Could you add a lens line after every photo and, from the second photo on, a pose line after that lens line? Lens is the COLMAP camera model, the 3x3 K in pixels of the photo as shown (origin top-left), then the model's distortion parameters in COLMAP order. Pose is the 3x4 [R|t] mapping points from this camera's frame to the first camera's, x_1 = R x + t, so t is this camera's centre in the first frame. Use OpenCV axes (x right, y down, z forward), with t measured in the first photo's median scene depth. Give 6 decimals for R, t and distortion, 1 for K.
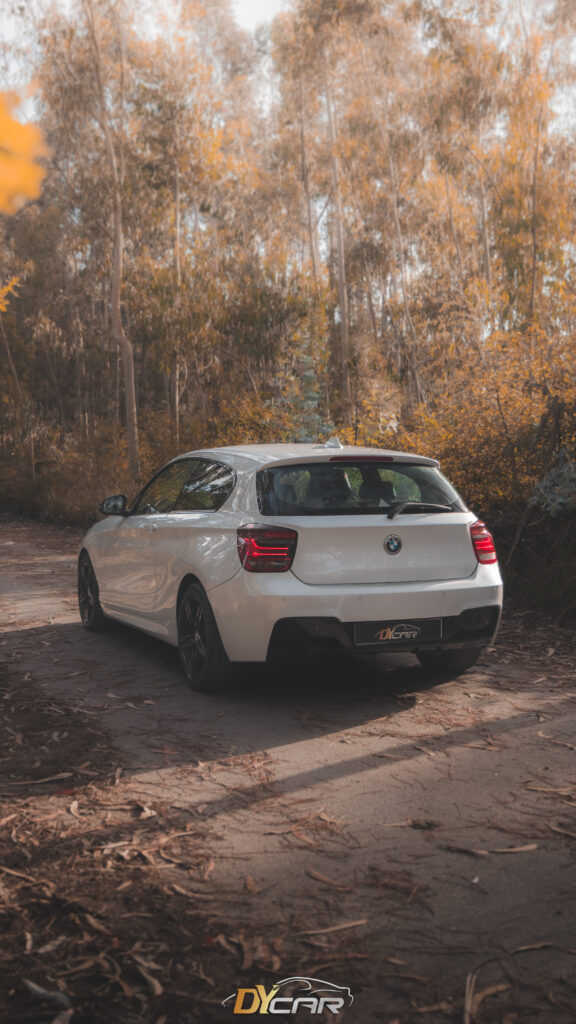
lens RADIAL K [[1204.9, 0, 298.5], [0, 1204.9, 512.4], [0, 0, 1]] dist [0.017264, 0.000000]
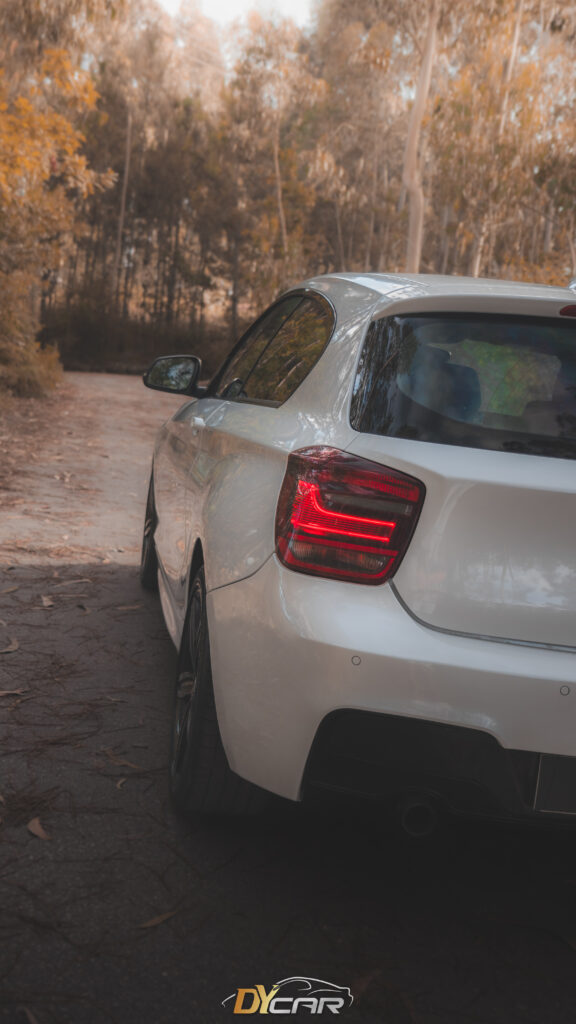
lens RADIAL K [[1307.2, 0, 285.8], [0, 1307.2, 512.8], [0, 0, 1]] dist [0.081144, 0.000000]
pose [[0.957254, 0.148682, -0.248109, 0.058652], [-0.129892, 0.987385, 0.090552, -0.006358], [0.258443, -0.054454, 0.964491, 0.583690]]
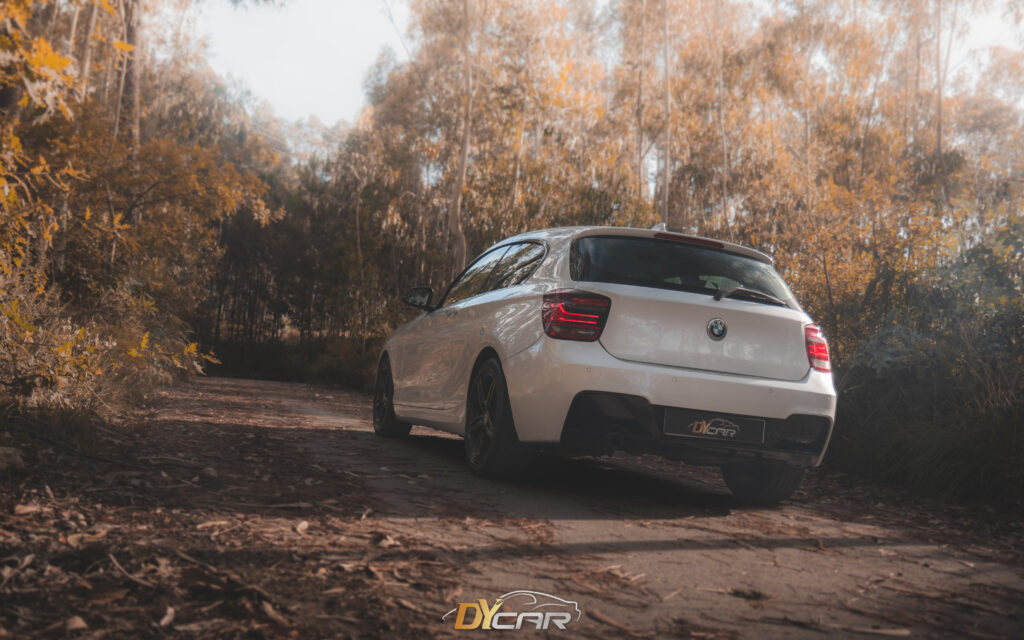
lens RADIAL K [[1073.5, 0, 518.8], [0, 1073.5, 302.7], [0, 0, 1]] dist [-0.004045, 0.000000]
pose [[0.990685, 0.102984, -0.089089, 0.002430], [-0.113647, 0.985712, -0.124324, 0.122157], [0.075012, 0.133291, 0.988234, 0.209603]]
